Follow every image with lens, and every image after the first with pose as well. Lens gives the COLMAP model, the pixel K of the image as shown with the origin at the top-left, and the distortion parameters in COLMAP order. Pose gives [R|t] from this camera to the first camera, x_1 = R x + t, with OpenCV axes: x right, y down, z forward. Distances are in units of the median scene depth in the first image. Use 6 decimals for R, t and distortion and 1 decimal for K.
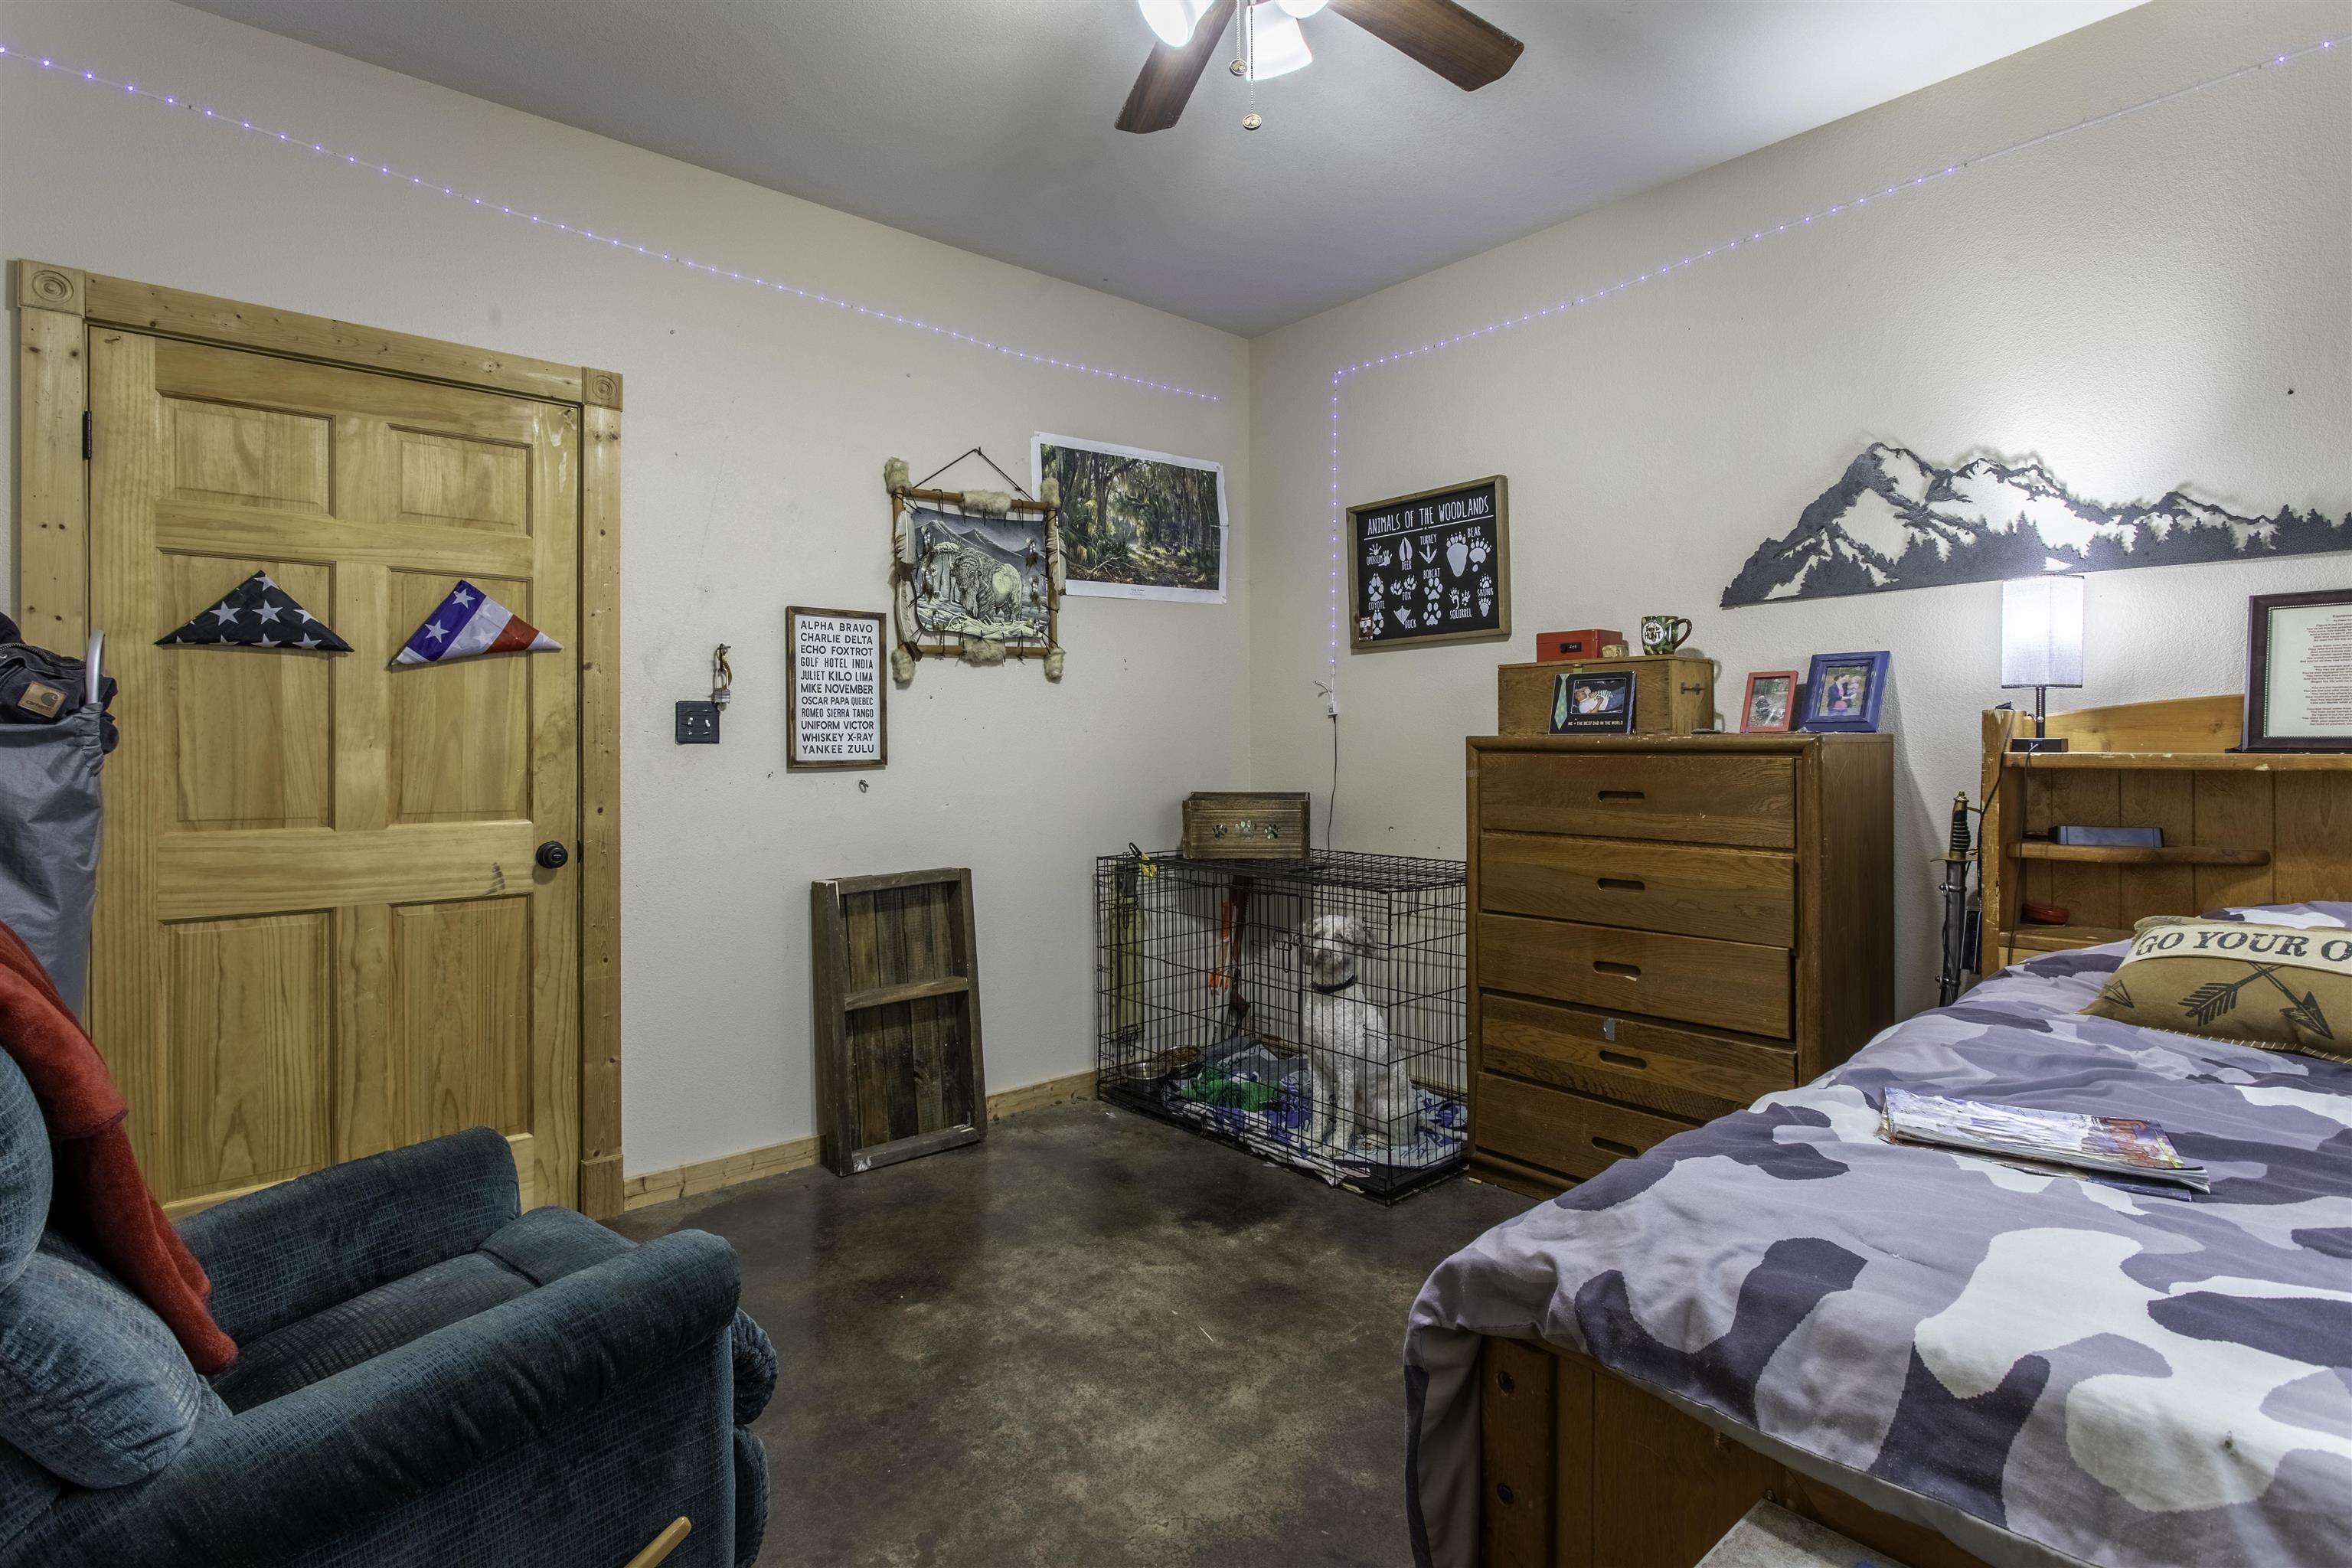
lens RADIAL K [[1165.9, 0, 1159.4], [0, 1165.9, 751.6], [0, 0, 1]] dist [-0.003169, 0.000862]
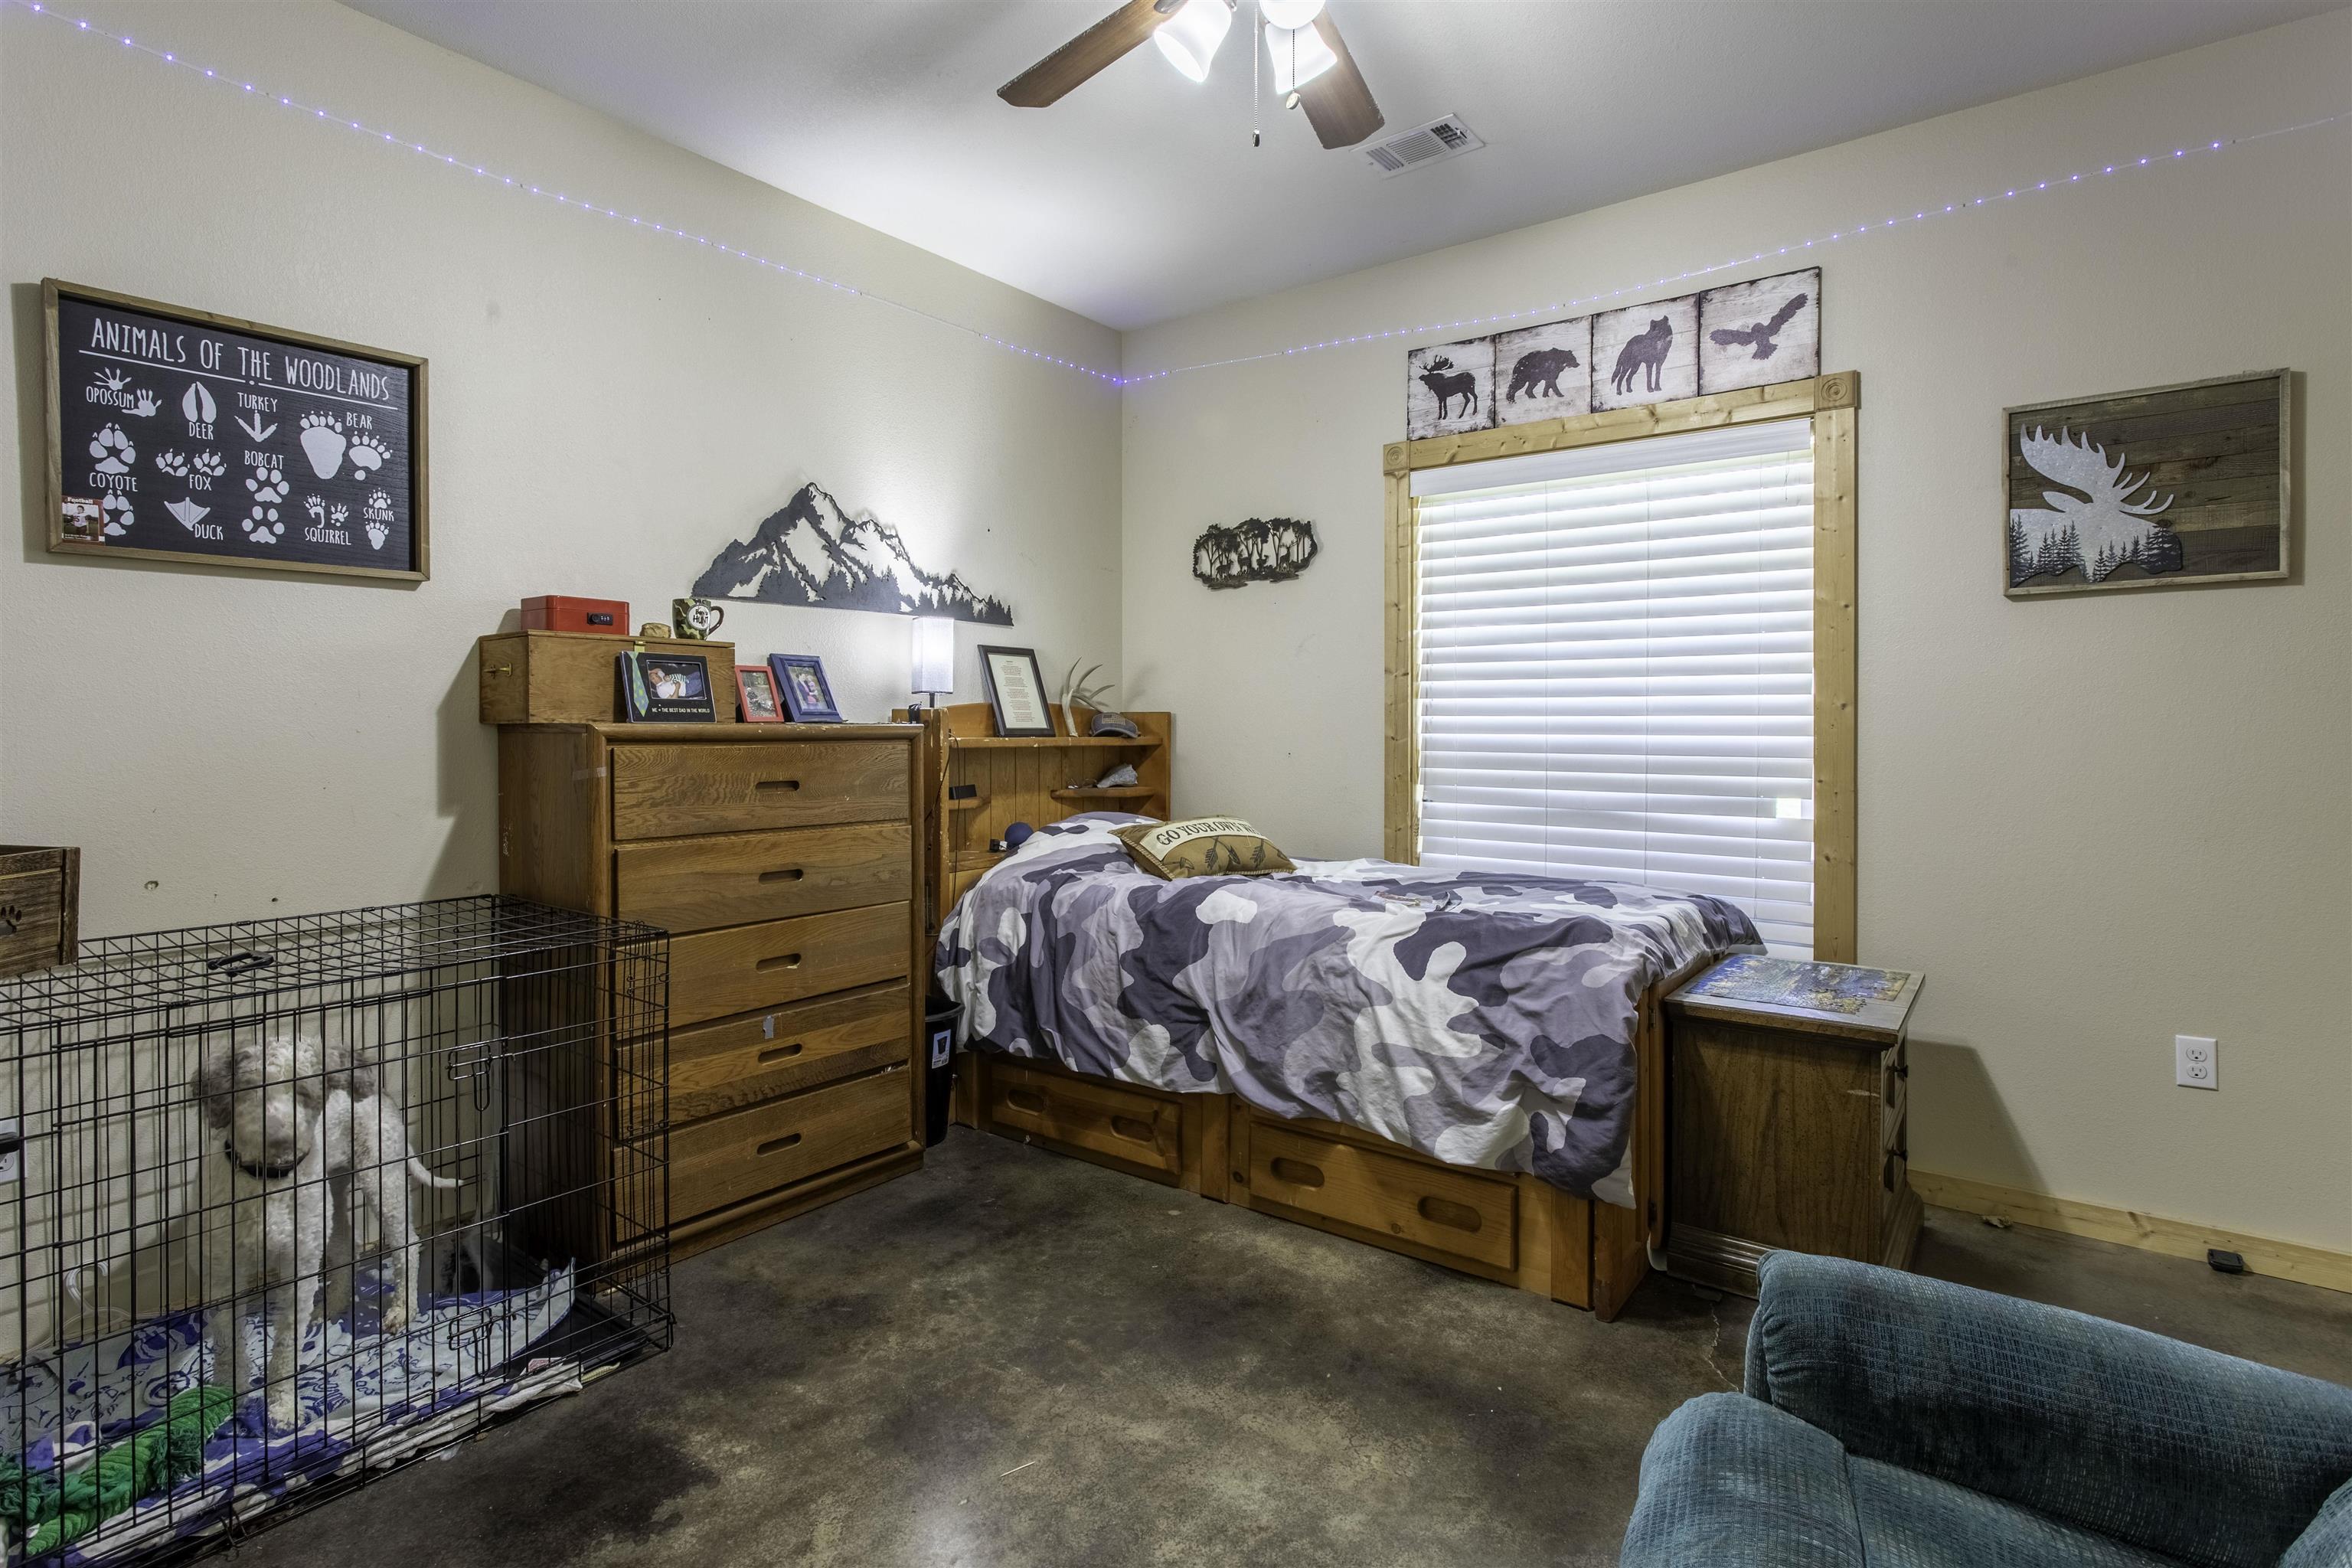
lens RADIAL K [[1165.9, 0, 1159.4], [0, 1165.9, 751.6], [0, 0, 1]] dist [-0.003169, 0.000862]
pose [[-0.206729, -0.016416, 0.978261, -0.612579], [0.010001, 0.999772, 0.018890, -0.006085], [-0.978347, 0.013689, -0.206517, 0.861928]]
